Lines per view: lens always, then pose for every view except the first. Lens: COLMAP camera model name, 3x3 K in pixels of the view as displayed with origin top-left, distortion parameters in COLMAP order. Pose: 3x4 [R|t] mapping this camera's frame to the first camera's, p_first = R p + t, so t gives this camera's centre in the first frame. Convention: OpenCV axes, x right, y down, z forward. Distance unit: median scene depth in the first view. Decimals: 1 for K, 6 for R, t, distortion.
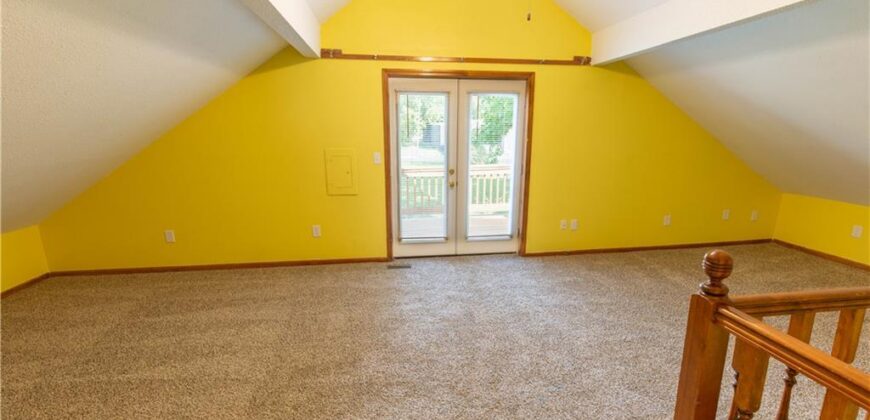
lens RADIAL K [[395.3, 0, 440.3], [0, 395.3, 207.5], [0, 0, 1]] dist [-0.008877, 0.000164]
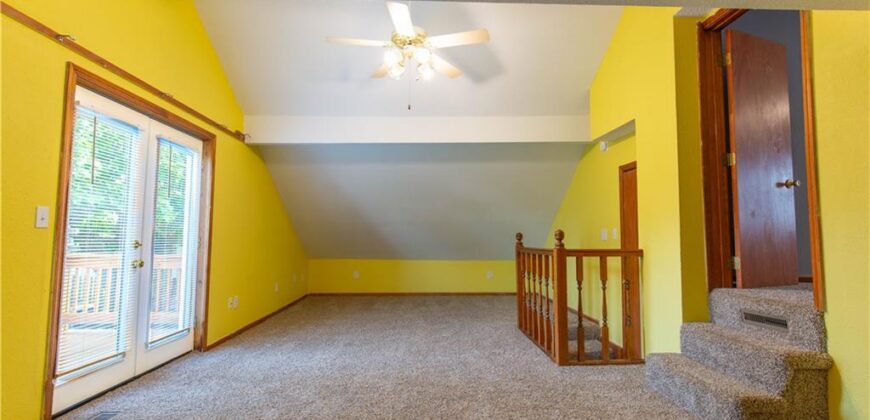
lens RADIAL K [[395.3, 0, 439.3], [0, 395.3, 211.8], [0, 0, 1]] dist [-0.008877, 0.000164]
pose [[0.100584, 0.066938, 0.992674, -0.552528], [0.204897, 0.974953, -0.086505, 0.015509], [-0.973602, 0.212097, 0.084349, 0.415863]]
